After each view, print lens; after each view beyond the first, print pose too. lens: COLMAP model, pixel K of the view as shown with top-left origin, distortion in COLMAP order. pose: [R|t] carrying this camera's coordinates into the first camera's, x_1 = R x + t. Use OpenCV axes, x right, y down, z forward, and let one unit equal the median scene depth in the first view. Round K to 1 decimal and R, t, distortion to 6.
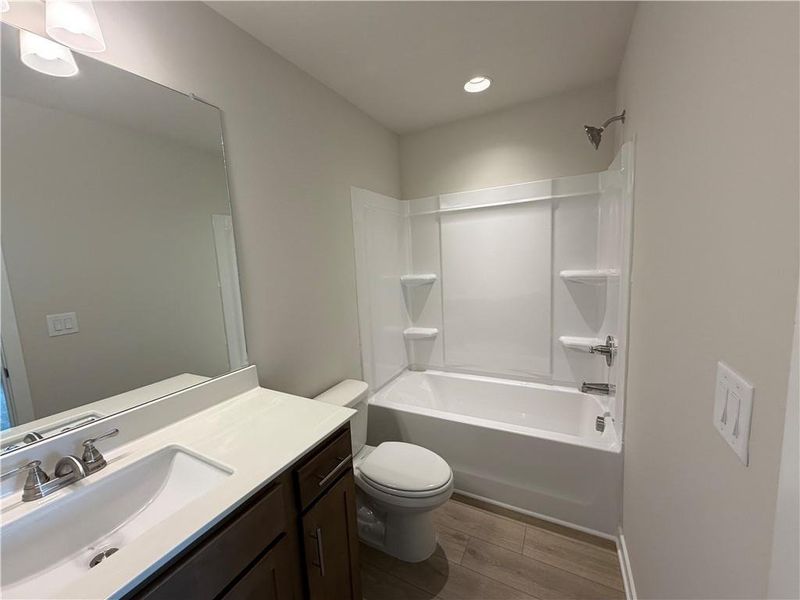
lens RADIAL K [[317.8, 0, 397.6], [0, 317.8, 299.8], [0, 0, 1]] dist [-0.001549, -0.000043]
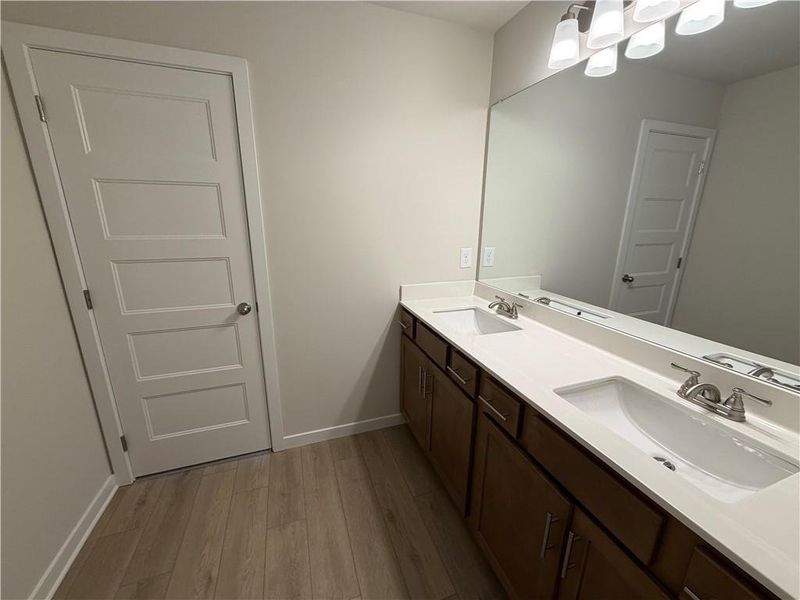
lens RADIAL K [[311.9, 0, 398.4], [0, 311.9, 301.0], [0, 0, 1]] dist [-0.000992, -0.000017]
pose [[-0.677981, 0.233994, -0.696842, 0.172229], [-0.065849, 0.924837, 0.374620, -0.050735], [0.732124, 0.299872, -0.611614, 0.331937]]
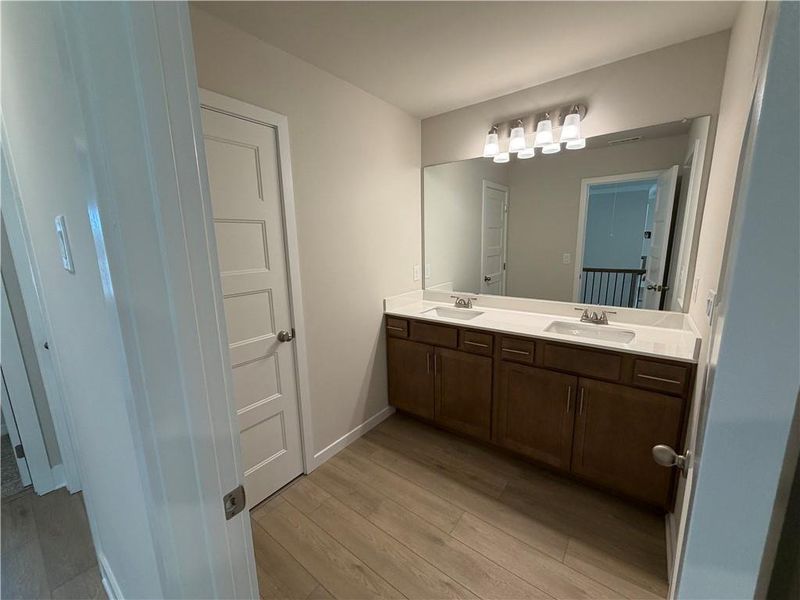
lens RADIAL K [[311.9, 0, 398.4], [0, 311.9, 301.0], [0, 0, 1]] dist [-0.000992, -0.000017]
pose [[-0.171943, 0.242668, -0.954750, 0.684119], [-0.089380, 0.961344, 0.260440, -0.043705], [0.981044, 0.130116, -0.143607, -0.088999]]
